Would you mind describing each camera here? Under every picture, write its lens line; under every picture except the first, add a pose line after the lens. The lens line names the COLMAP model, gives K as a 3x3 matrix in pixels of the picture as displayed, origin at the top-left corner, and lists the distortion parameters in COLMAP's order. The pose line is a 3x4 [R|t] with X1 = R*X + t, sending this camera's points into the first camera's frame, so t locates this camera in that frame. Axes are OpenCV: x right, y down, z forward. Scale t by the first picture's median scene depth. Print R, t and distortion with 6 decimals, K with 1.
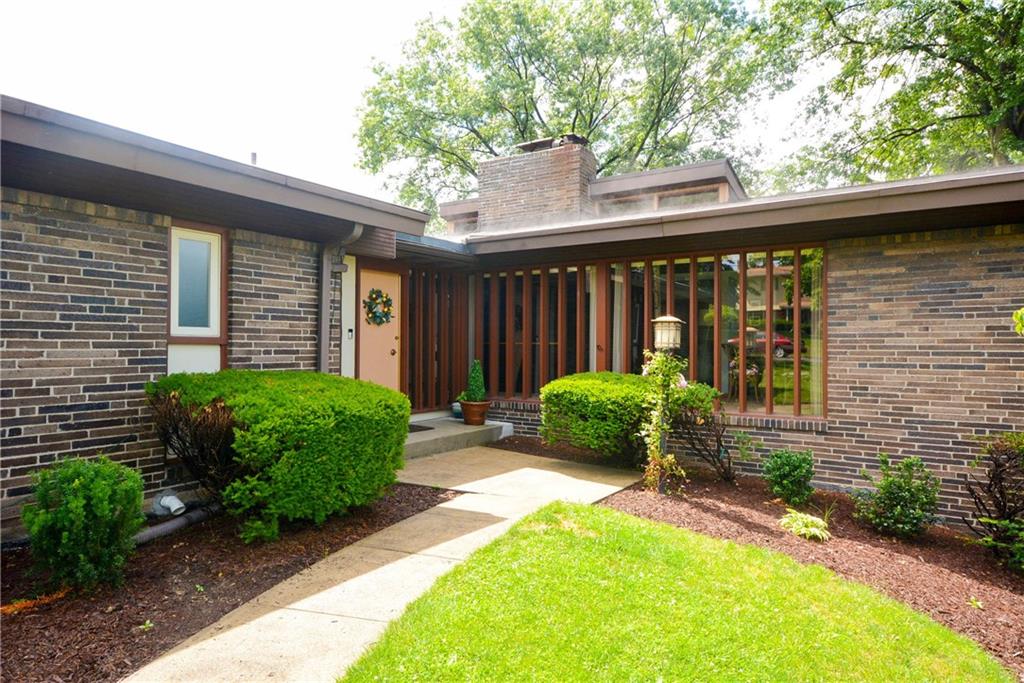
lens RADIAL K [[616.7, 0, 510.1], [0, 616.7, 341.5], [0, 0, 1]] dist [0.000943, 0.000133]
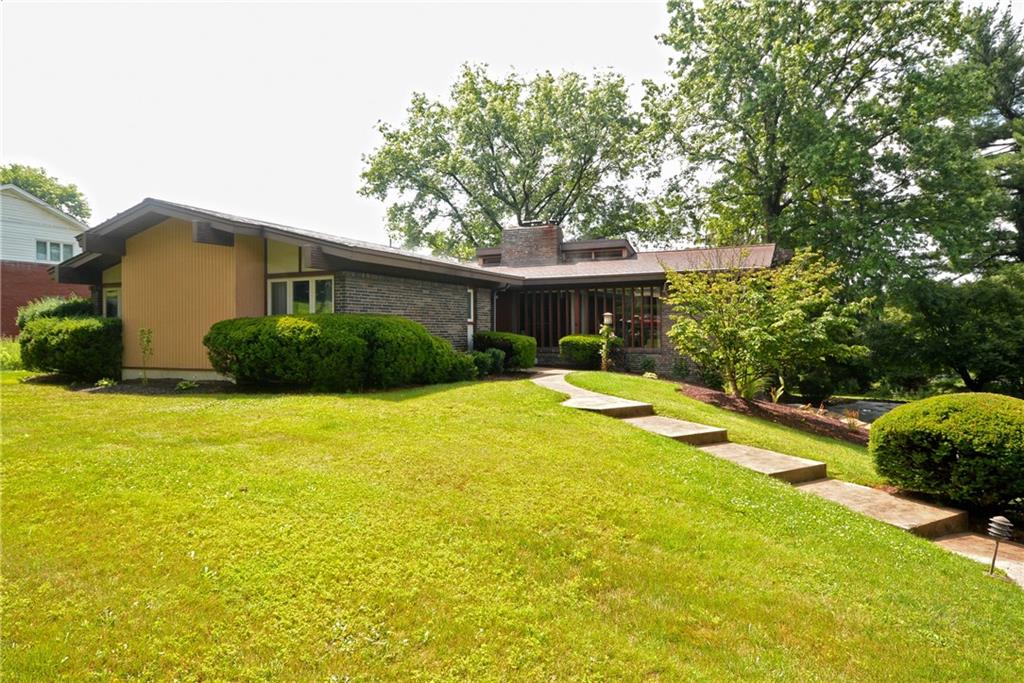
lens RADIAL K [[616.7, 0, 512.7], [0, 616.7, 338.9], [0, 0, 1]] dist [0.000943, 0.000133]
pose [[0.987440, -0.017197, 0.157054, -0.598679], [0.013530, 0.999611, 0.024385, 0.004061], [-0.157413, -0.021954, 0.987289, -1.674215]]
